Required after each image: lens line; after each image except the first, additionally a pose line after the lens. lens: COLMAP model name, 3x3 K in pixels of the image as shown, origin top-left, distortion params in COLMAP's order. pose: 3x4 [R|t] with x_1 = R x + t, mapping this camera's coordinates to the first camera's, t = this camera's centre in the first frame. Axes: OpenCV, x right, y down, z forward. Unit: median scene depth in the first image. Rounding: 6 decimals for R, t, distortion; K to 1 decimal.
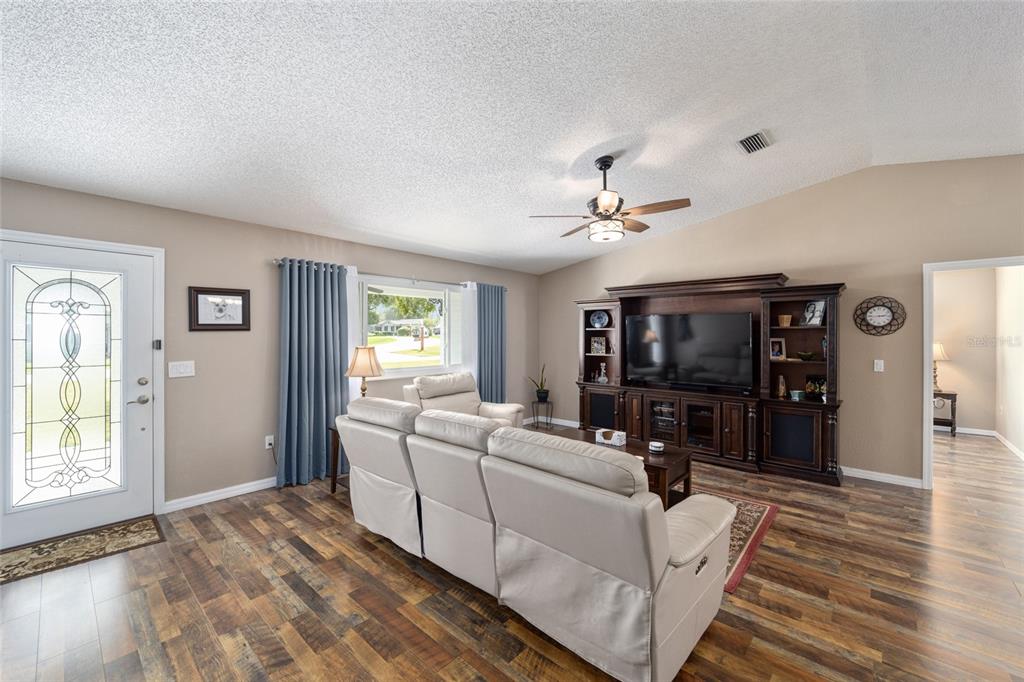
lens RADIAL K [[417.3, 0, 508.6], [0, 417.3, 335.1], [0, 0, 1]] dist [-0.009212, -0.000670]
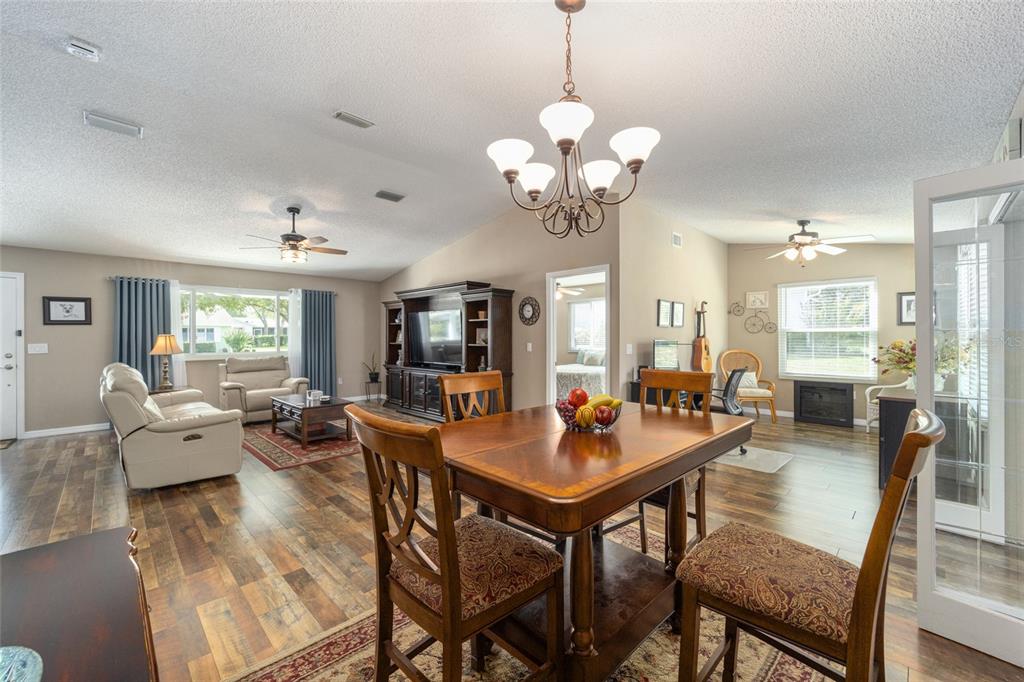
lens RADIAL K [[417.3, 0, 510.1], [0, 417.3, 335.2], [0, 0, 1]] dist [-0.009212, -0.000670]
pose [[0.998385, -0.005966, -0.056491, 1.001898], [0.005790, 0.999978, -0.003288, 0.041987], [0.056510, 0.002956, 0.998398, -0.422351]]
